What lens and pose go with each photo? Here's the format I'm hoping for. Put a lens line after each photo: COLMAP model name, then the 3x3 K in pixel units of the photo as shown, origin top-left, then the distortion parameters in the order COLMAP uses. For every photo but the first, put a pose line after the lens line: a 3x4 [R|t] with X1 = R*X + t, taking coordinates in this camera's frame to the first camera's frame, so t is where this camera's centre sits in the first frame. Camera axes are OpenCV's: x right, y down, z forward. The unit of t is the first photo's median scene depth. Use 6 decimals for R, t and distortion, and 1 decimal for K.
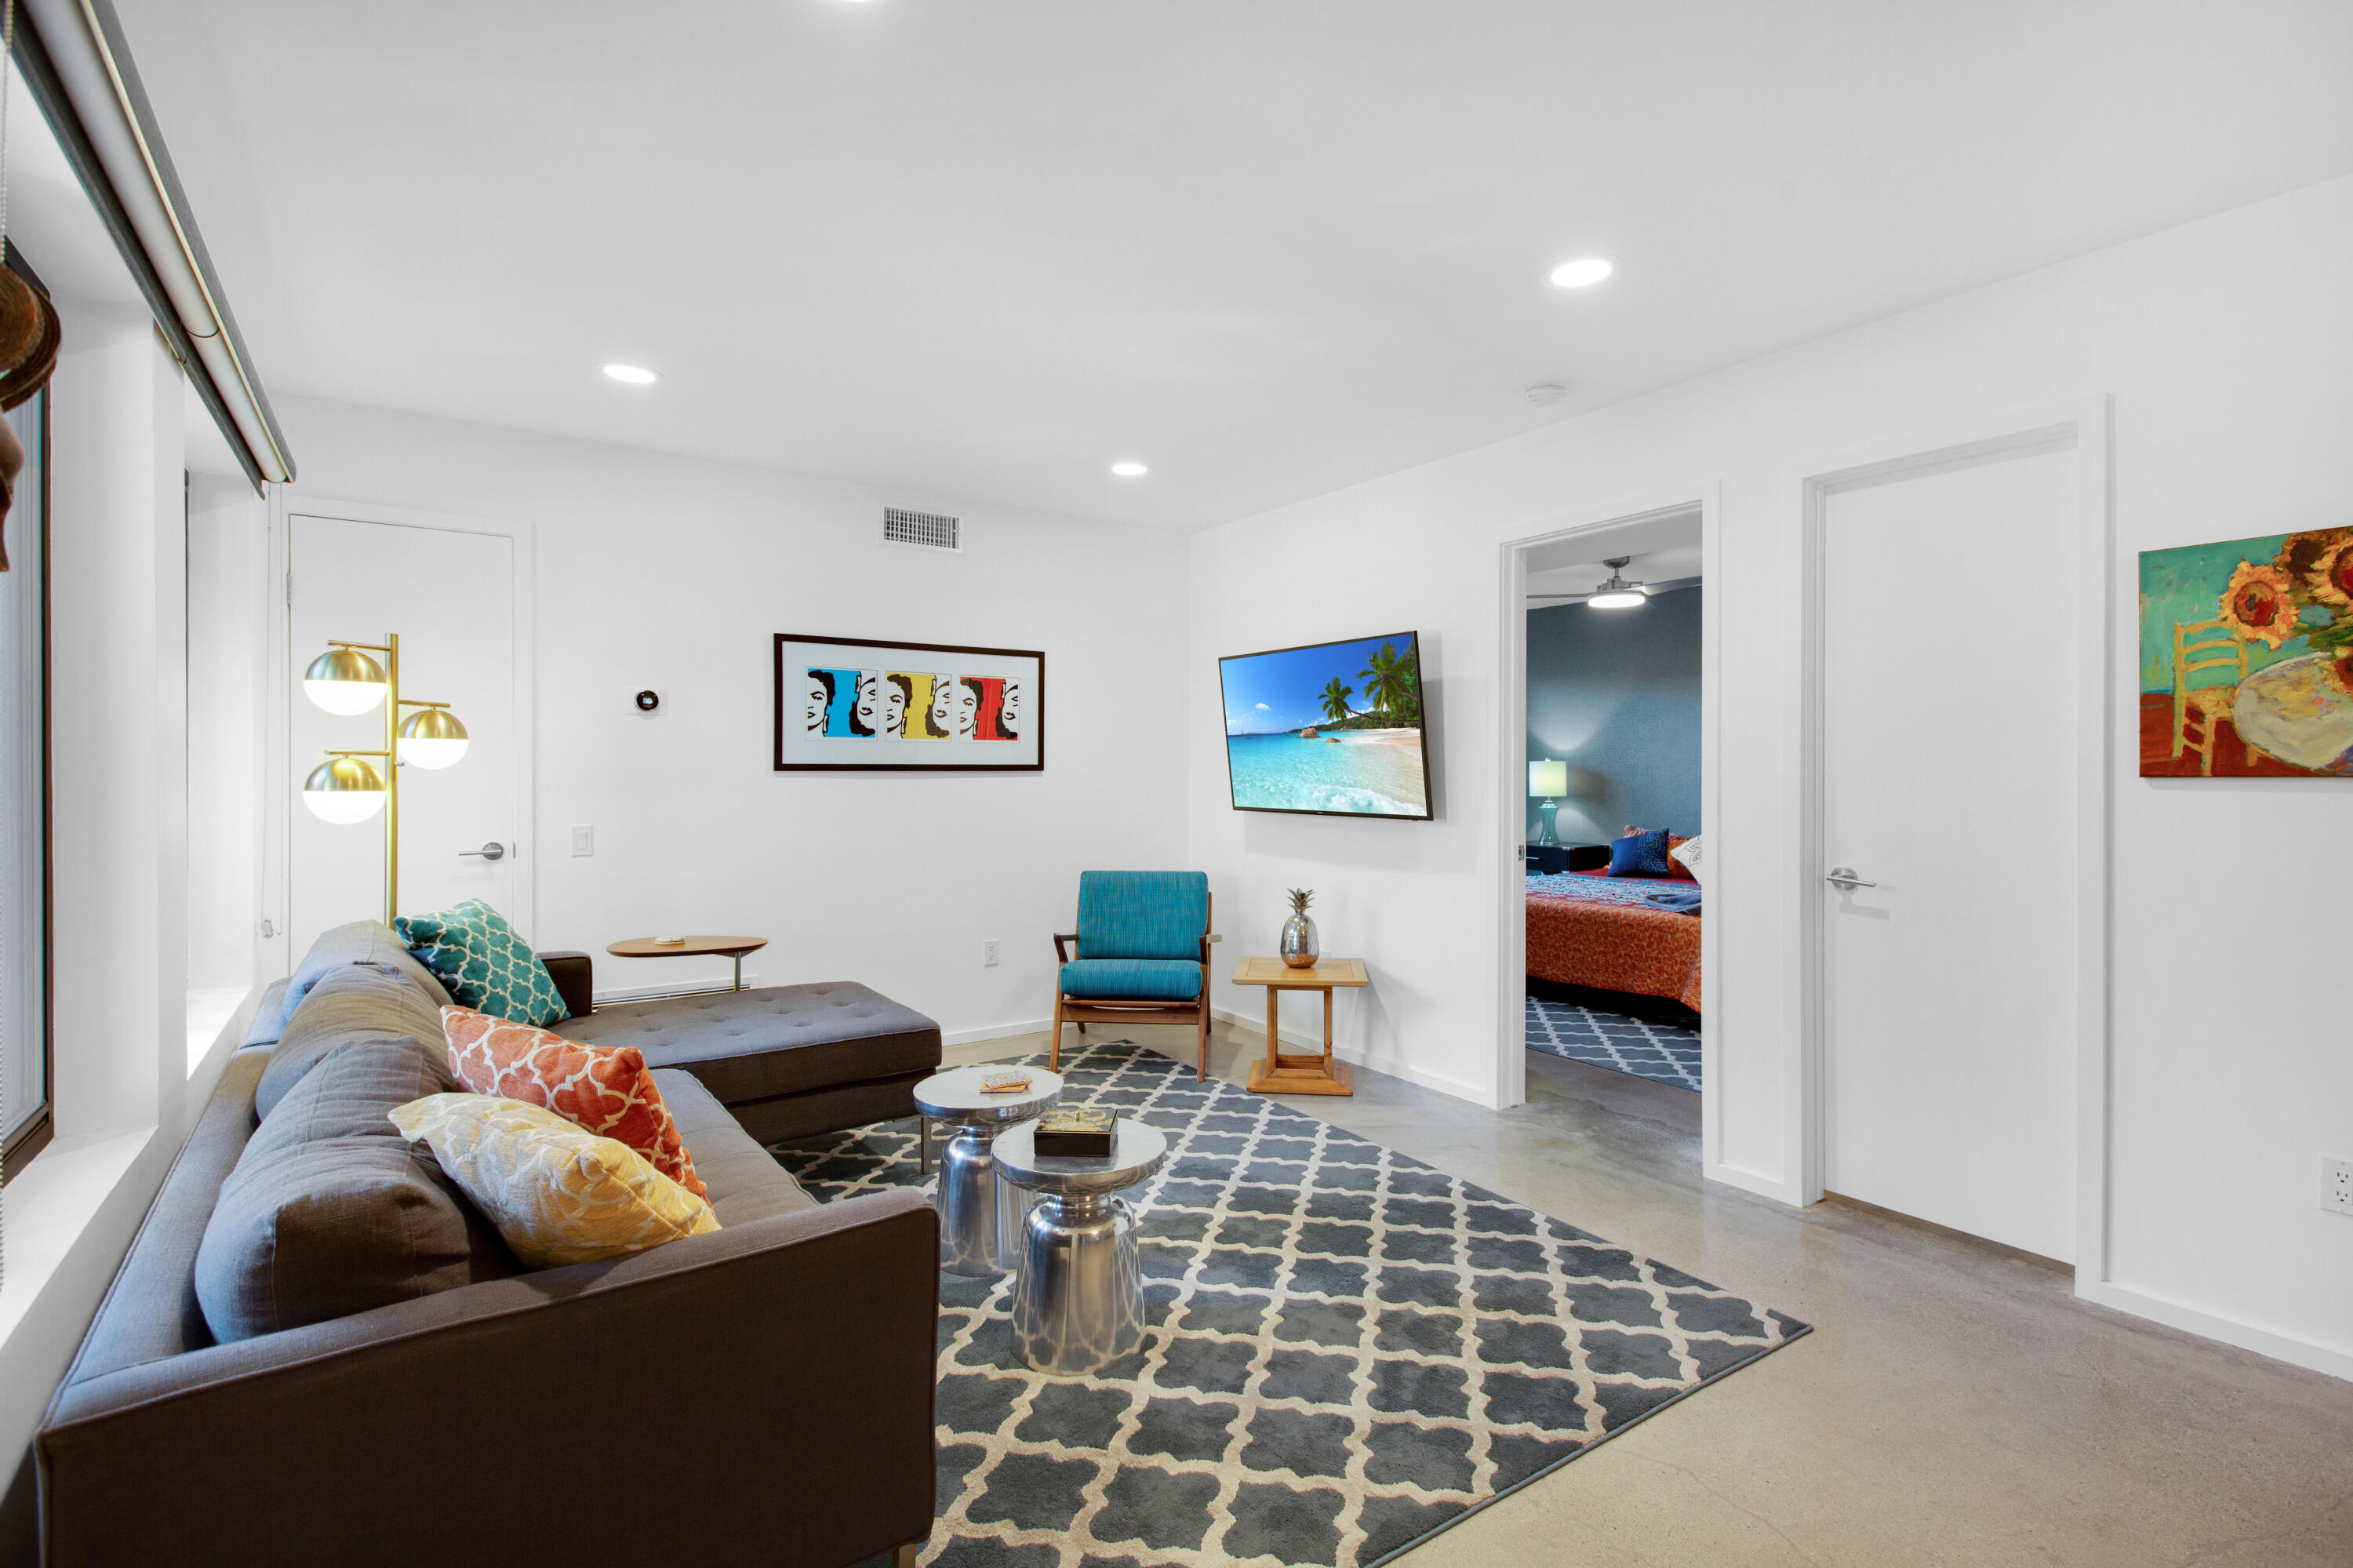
lens RADIAL K [[1071.8, 0, 1168.6], [0, 1071.8, 775.5], [0, 0, 1]] dist [0.000758, 0.000013]
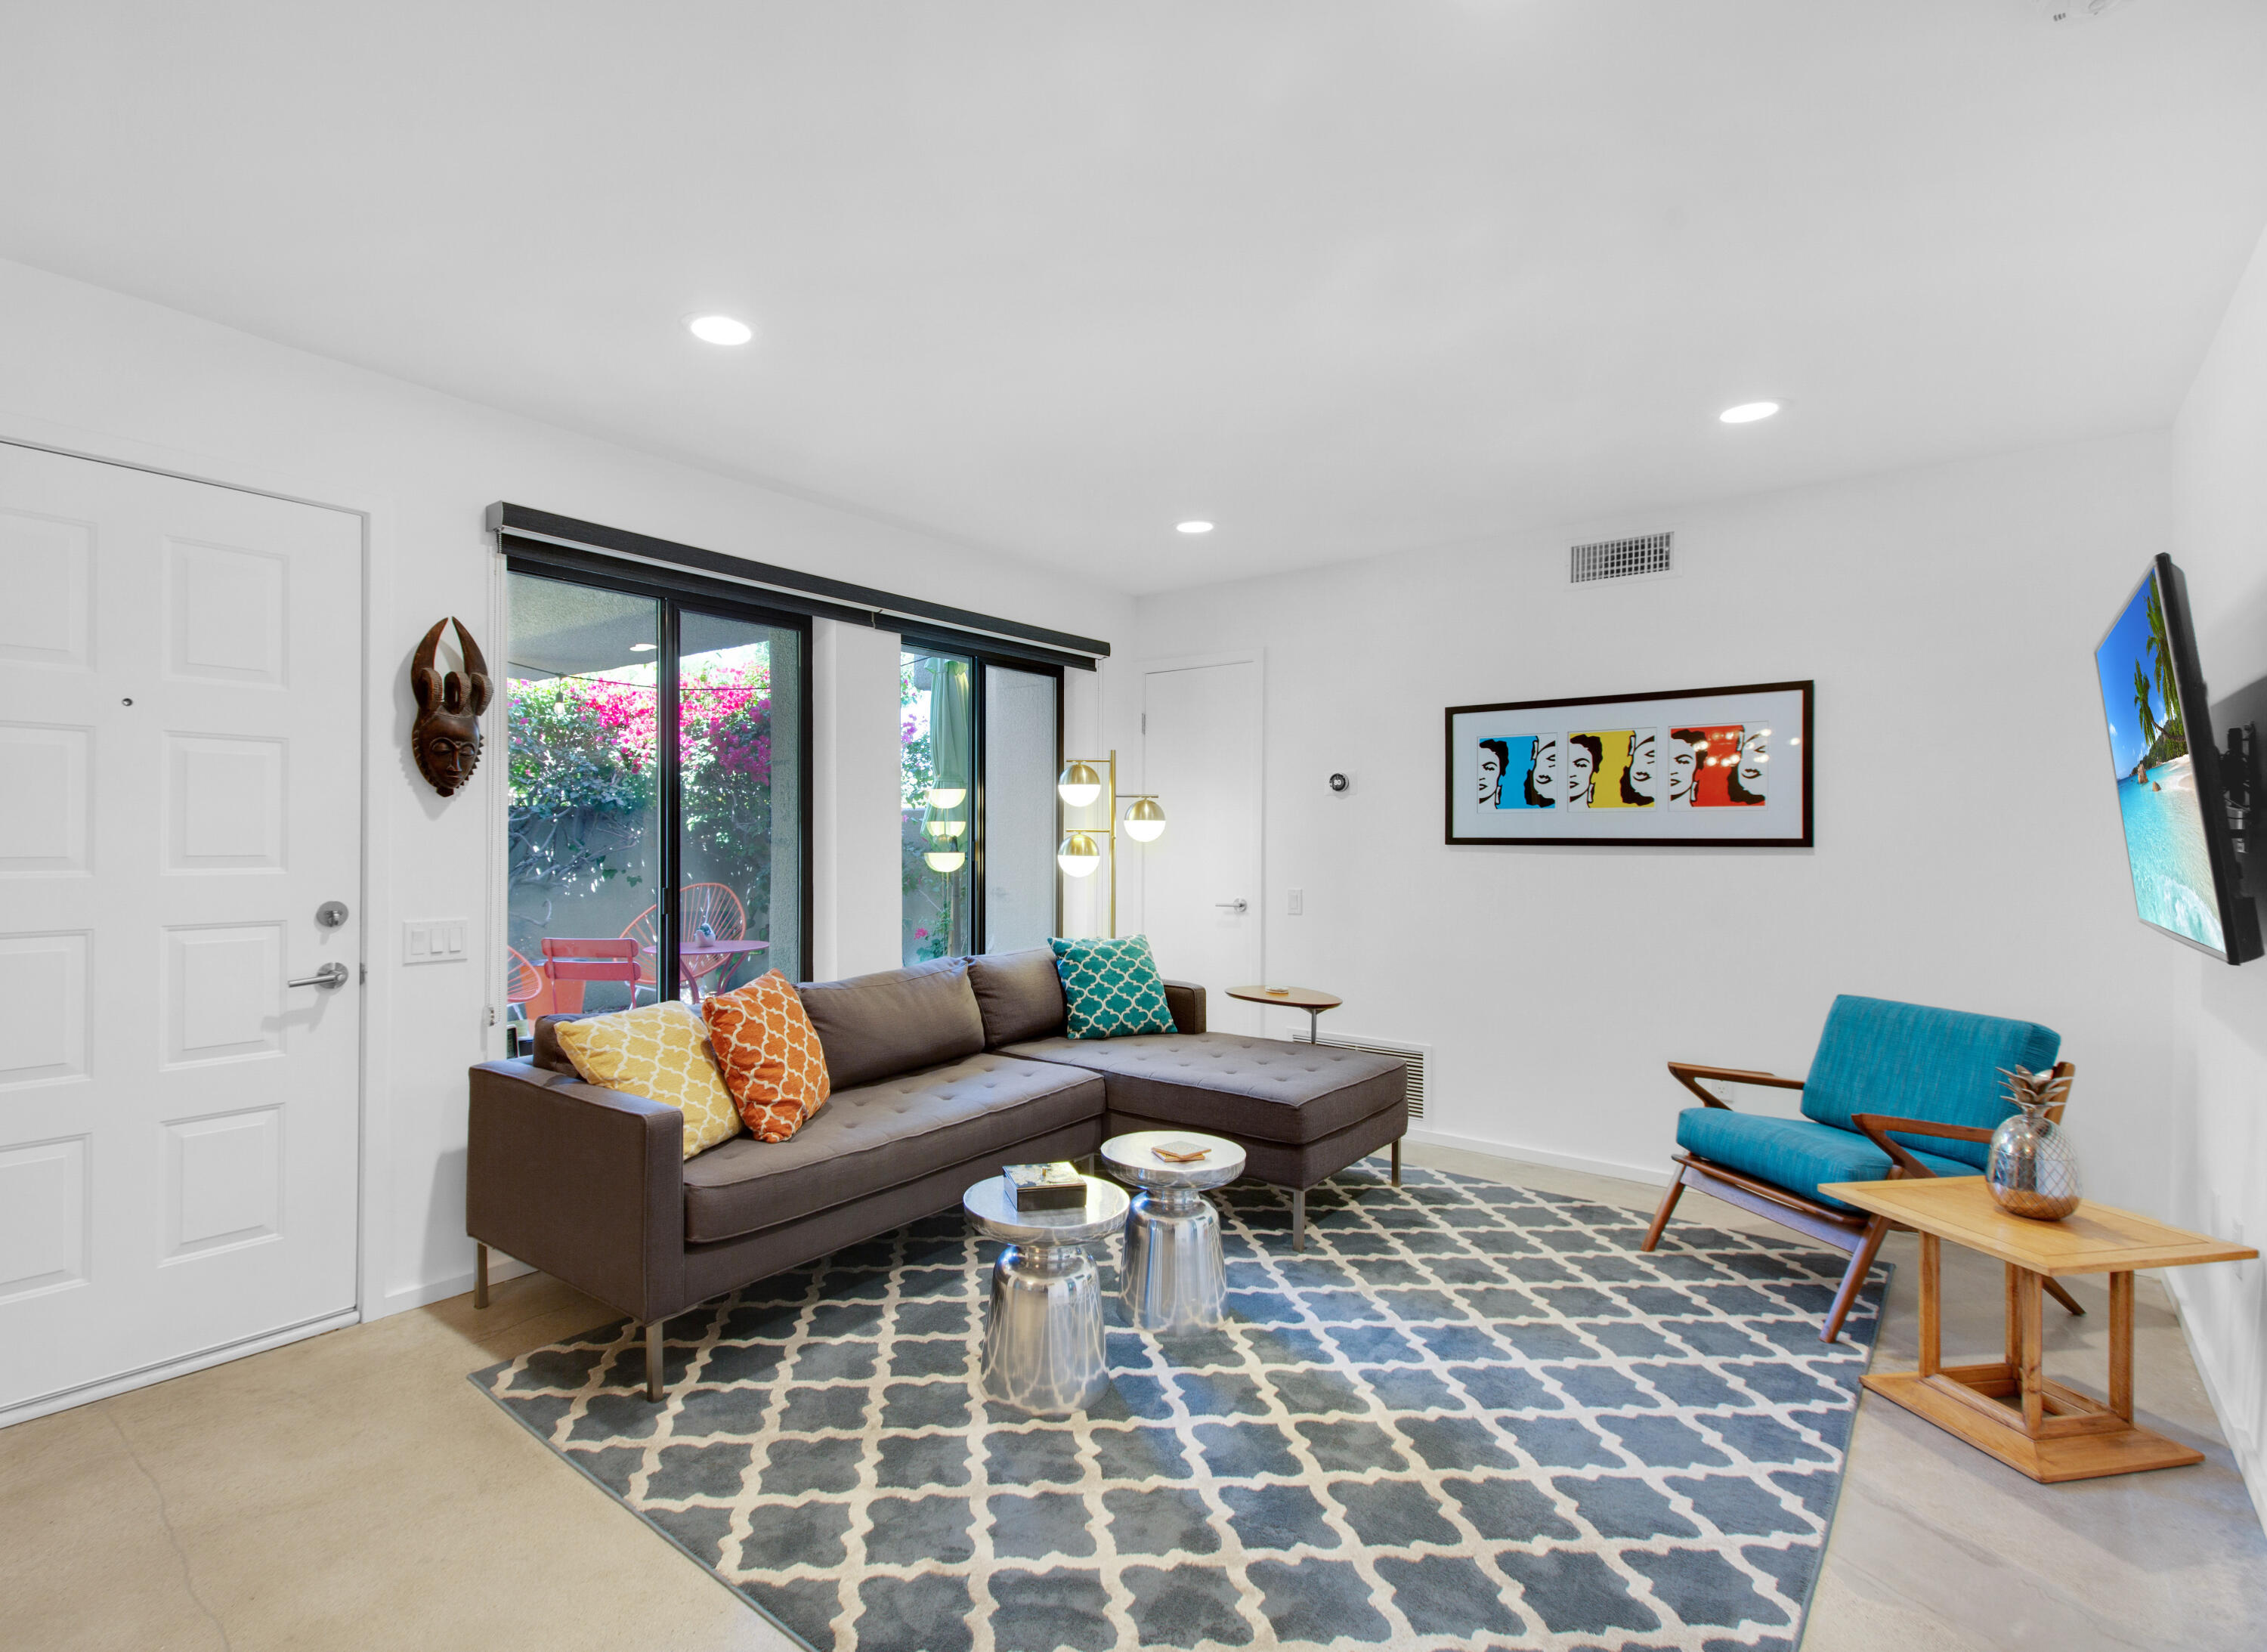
lens RADIAL K [[1112.7, 0, 1125.7], [0, 1112.7, 832.6], [0, 0, 1]] dist [0.006583, -0.000206]
pose [[0.290882, -0.004827, -0.956747, 0.565108], [-0.010040, 0.999917, -0.008098, -0.004305], [0.956706, 0.011961, 0.290810, 0.429041]]
